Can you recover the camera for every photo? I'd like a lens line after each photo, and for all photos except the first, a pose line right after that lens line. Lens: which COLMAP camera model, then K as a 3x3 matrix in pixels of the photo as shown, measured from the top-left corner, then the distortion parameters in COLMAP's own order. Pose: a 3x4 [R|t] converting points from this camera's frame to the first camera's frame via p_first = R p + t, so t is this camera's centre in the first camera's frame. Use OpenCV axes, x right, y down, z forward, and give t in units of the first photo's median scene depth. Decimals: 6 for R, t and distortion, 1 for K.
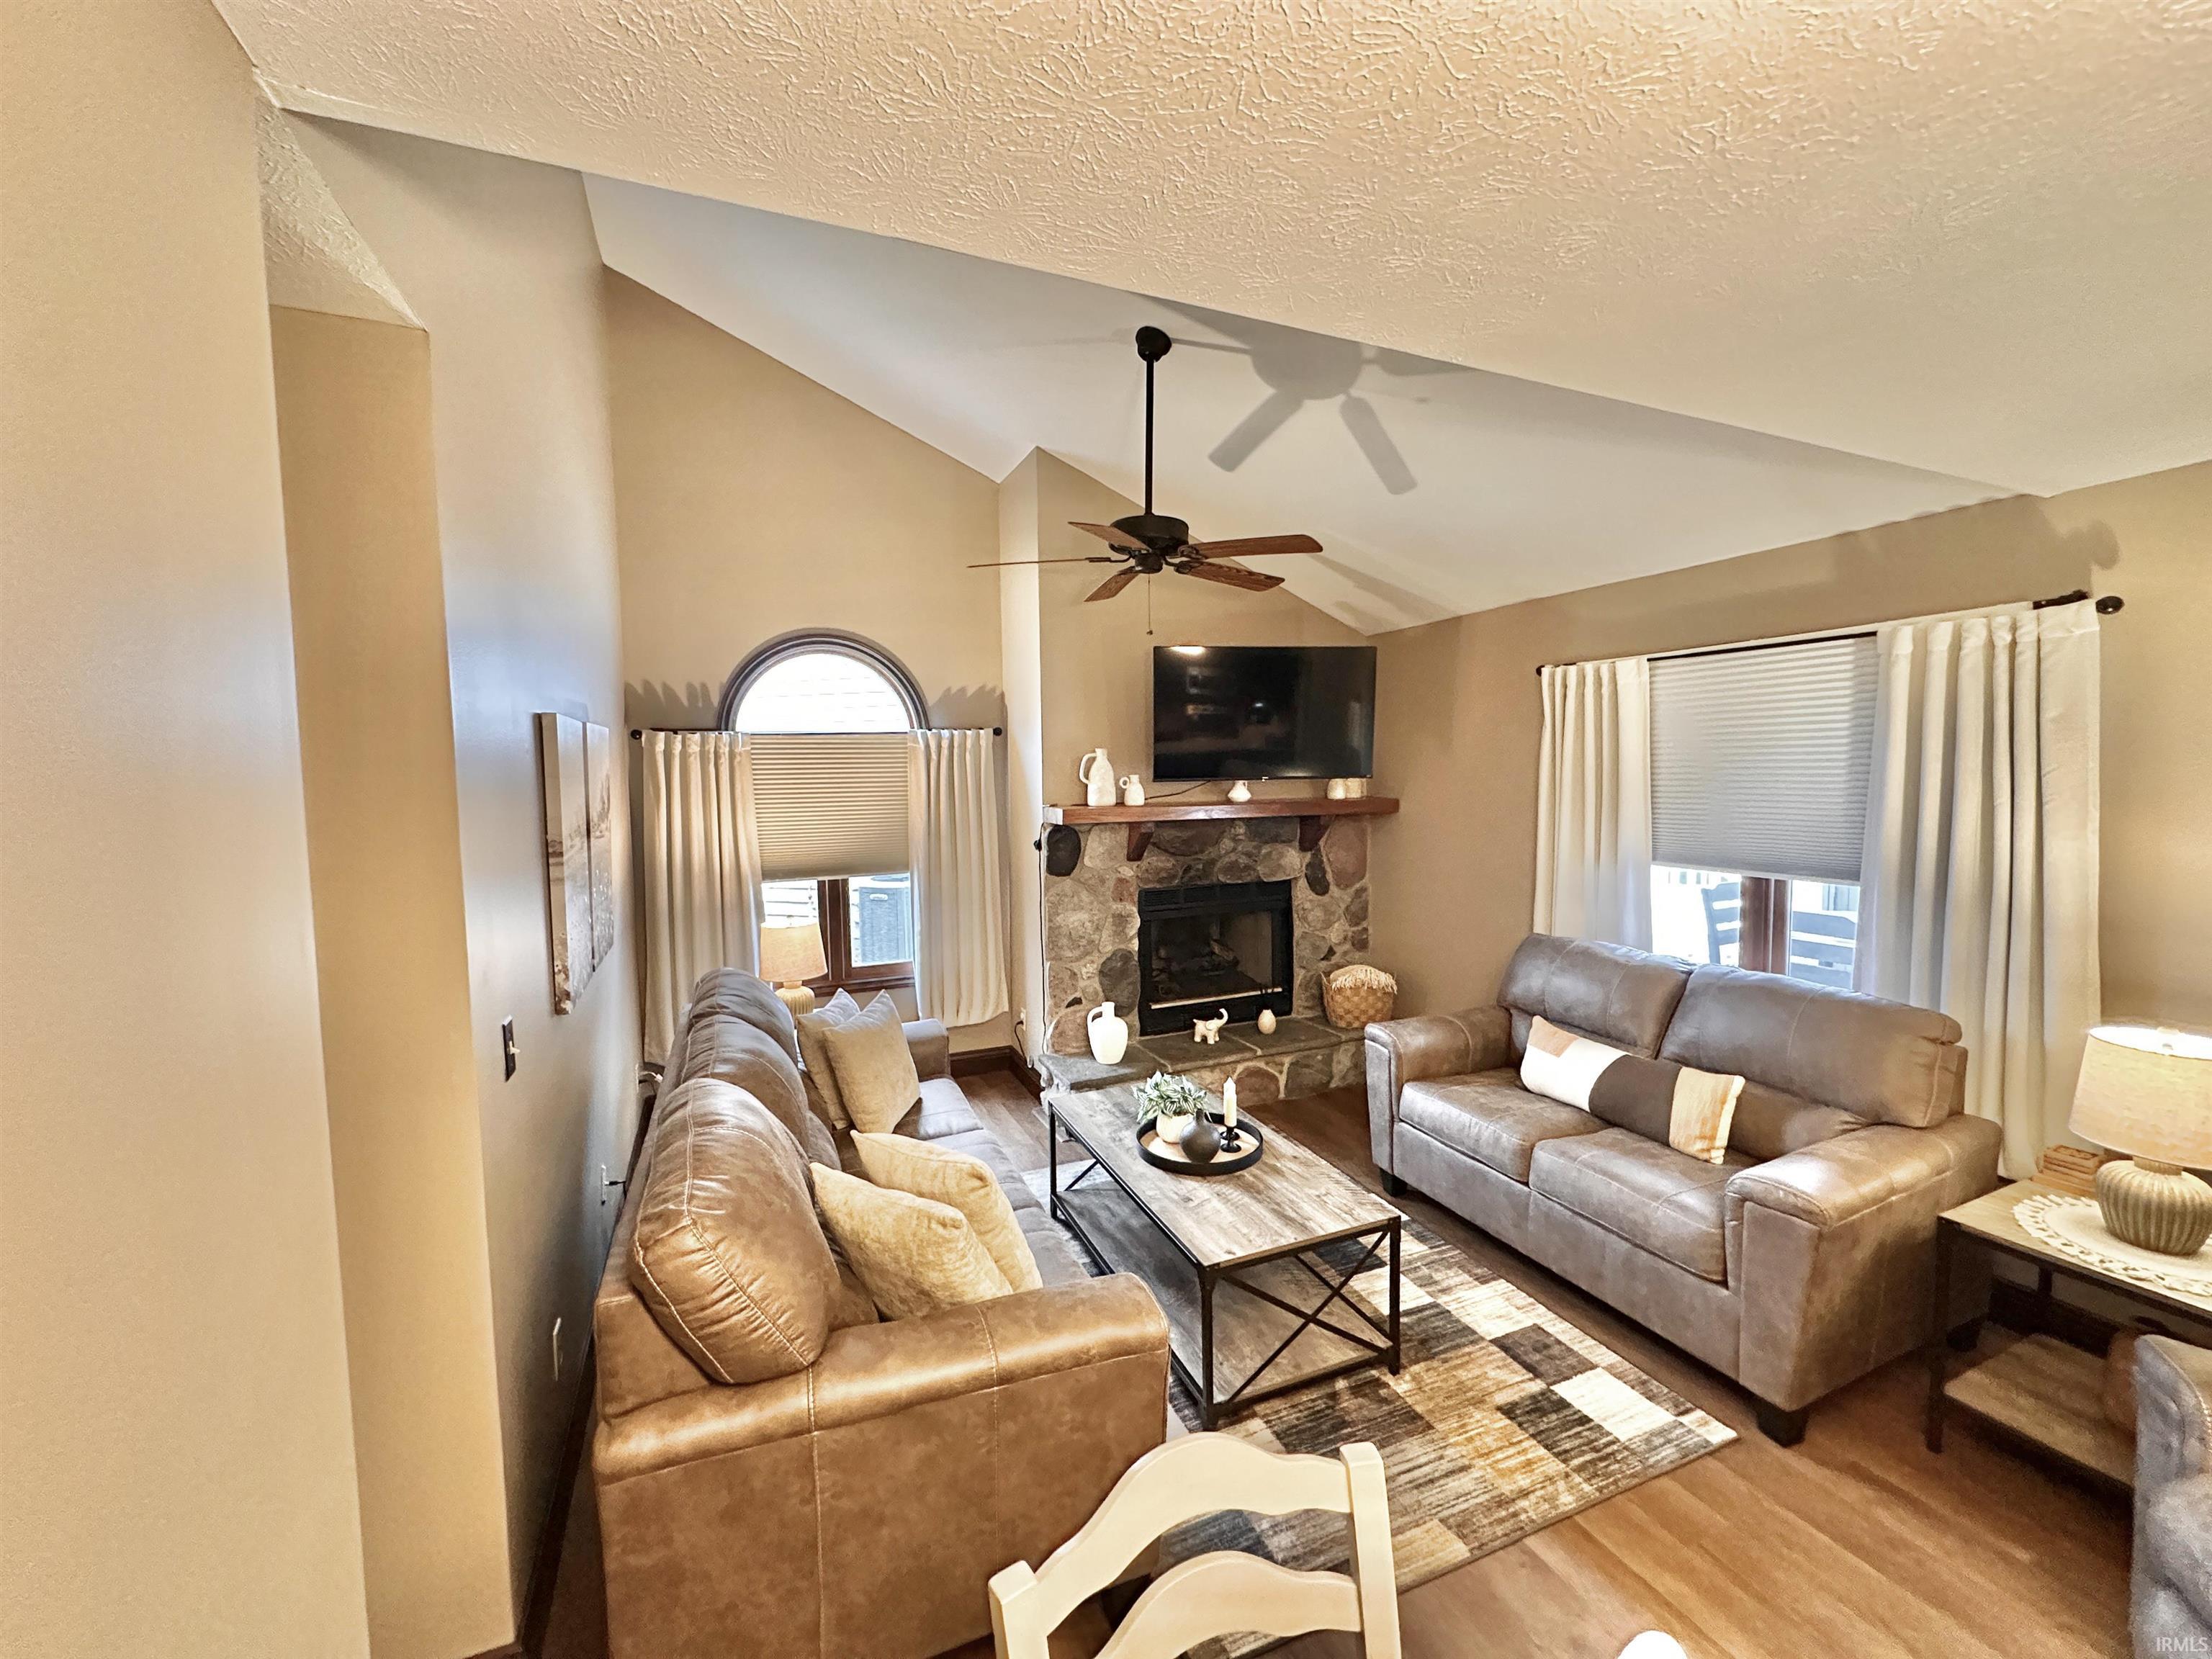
lens RADIAL K [[876.3, 0, 1106.0], [0, 876.3, 829.5], [0, 0, 1]] dist [-0.009998, -0.000017]
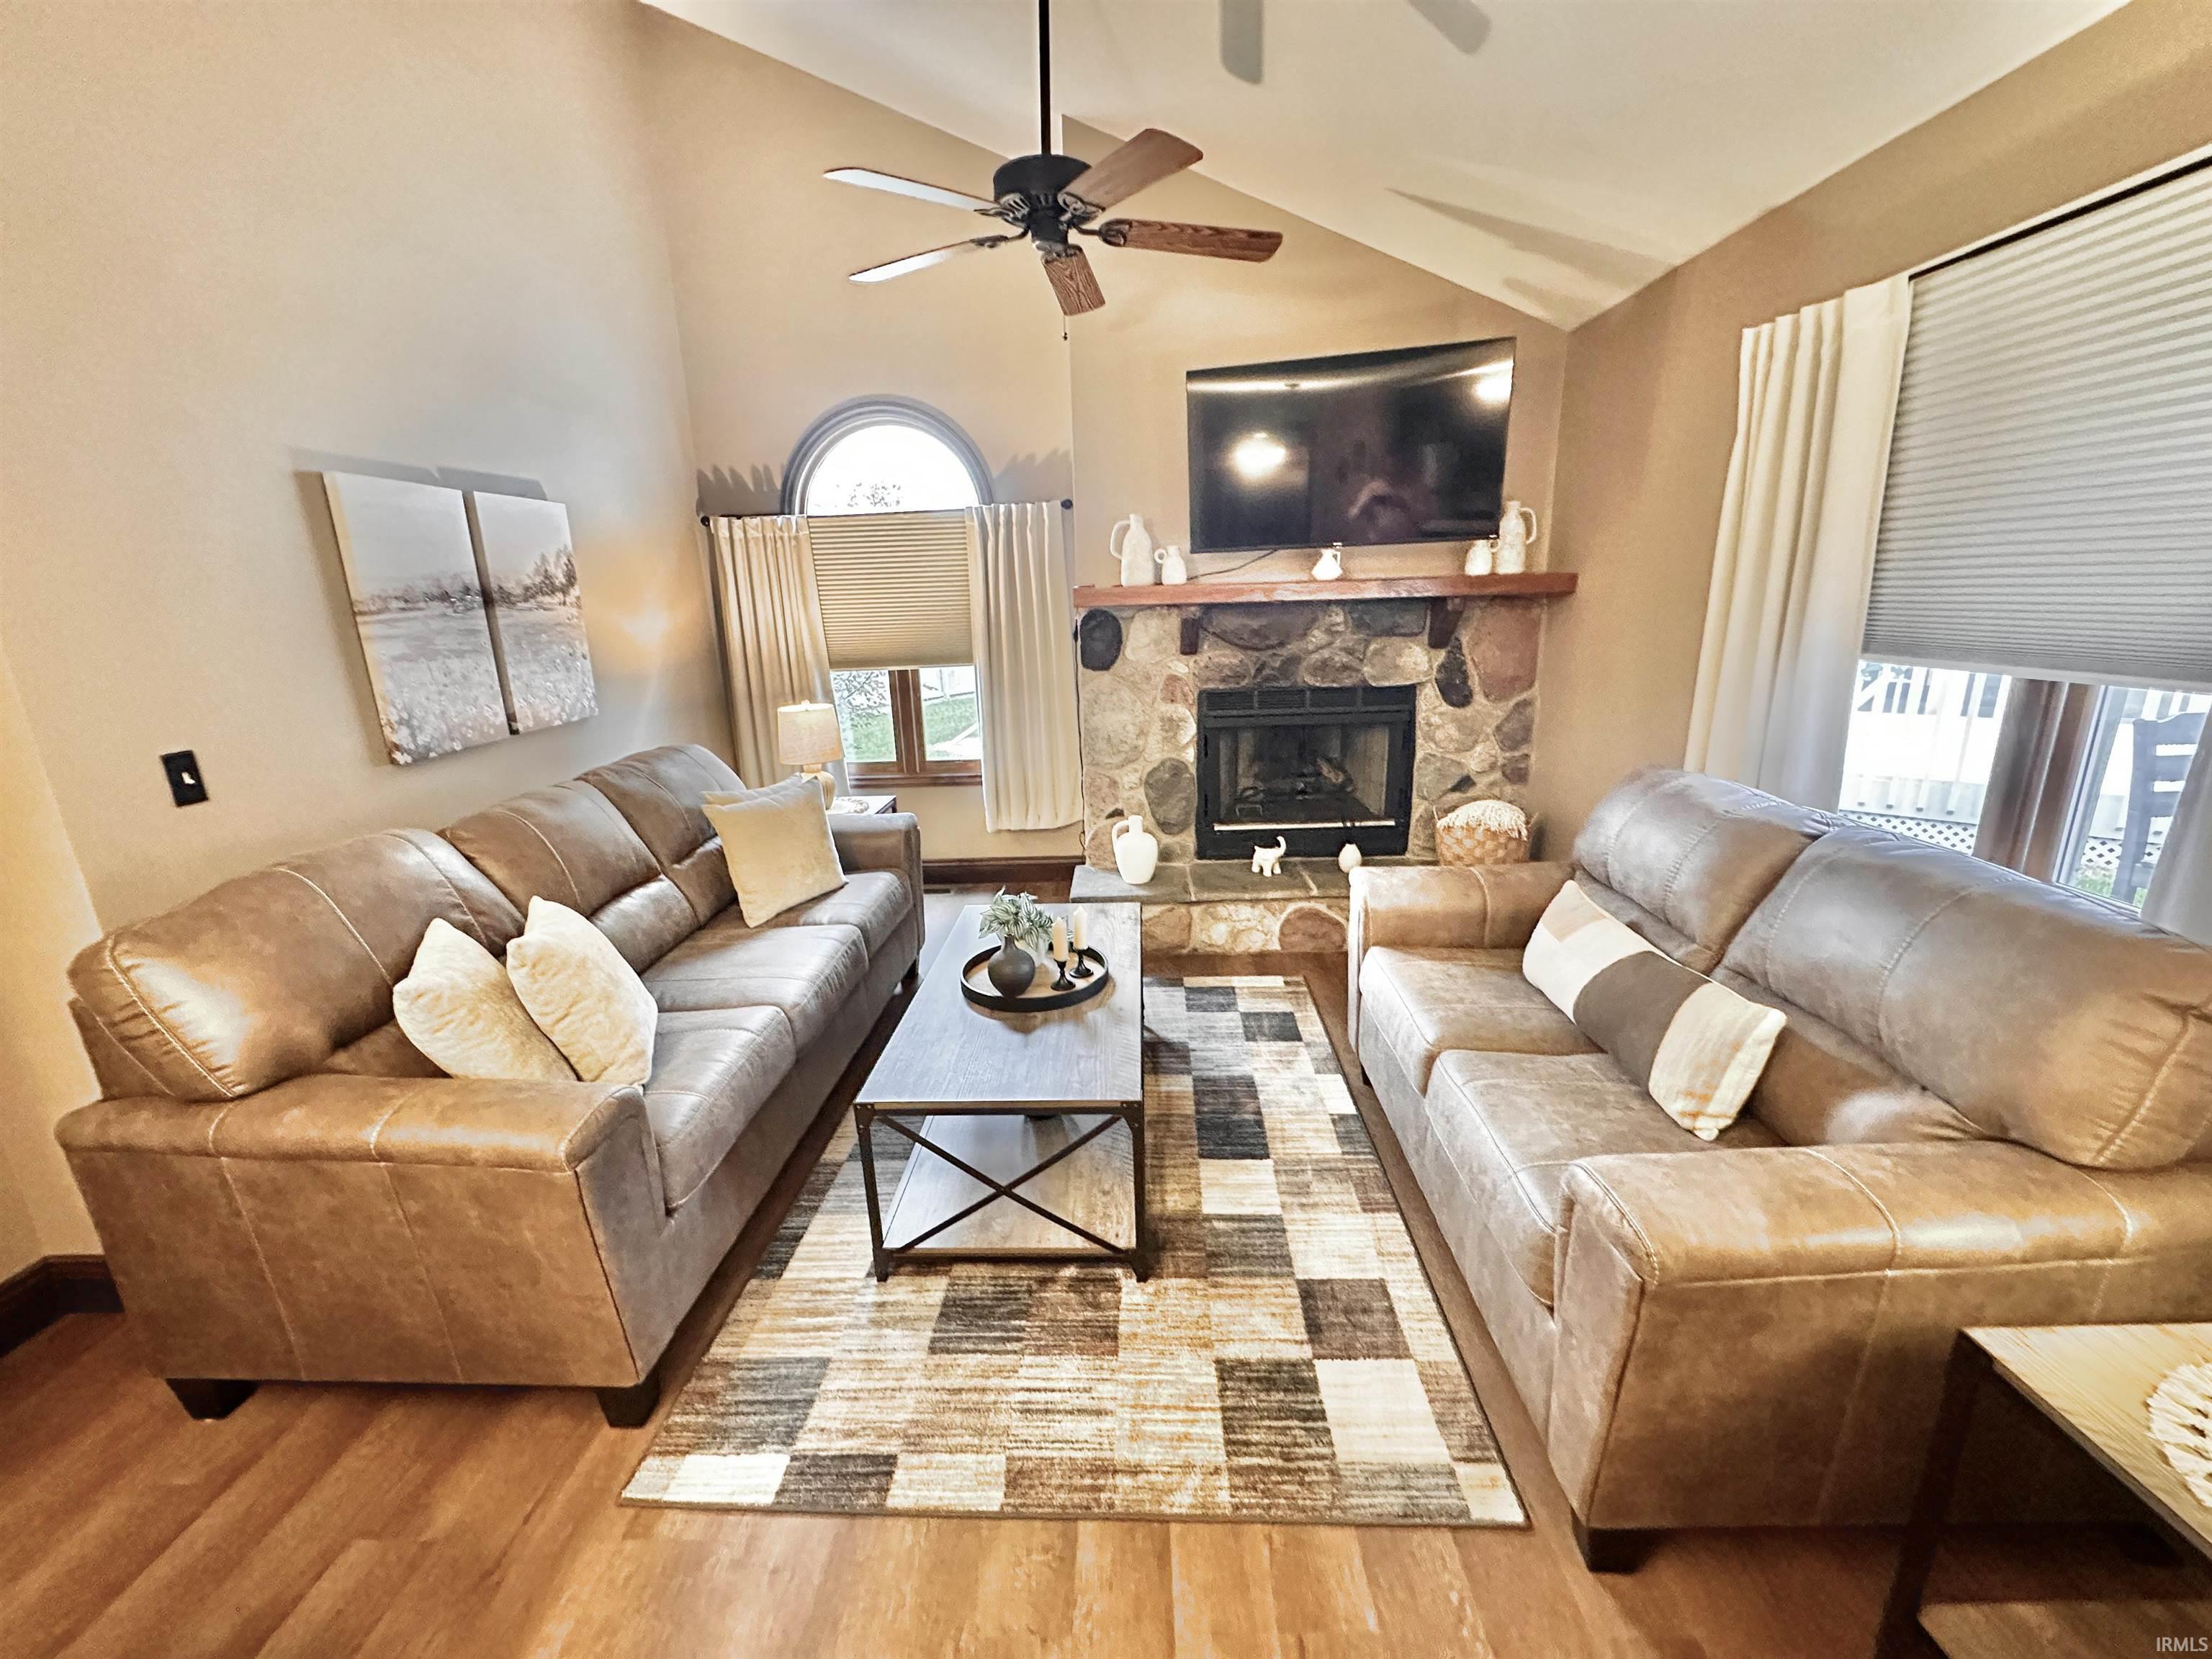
lens RADIAL K [[884.9, 0, 1111.0], [0, 884.9, 829.4], [0, 0, 1]] dist [-0.009744, 0.003121]
pose [[0.911482, 0.092915, -0.400708, 0.327546], [-0.010330, 0.979018, 0.203513, 0.028774], [0.411209, -0.181359, 0.893317, 0.186323]]
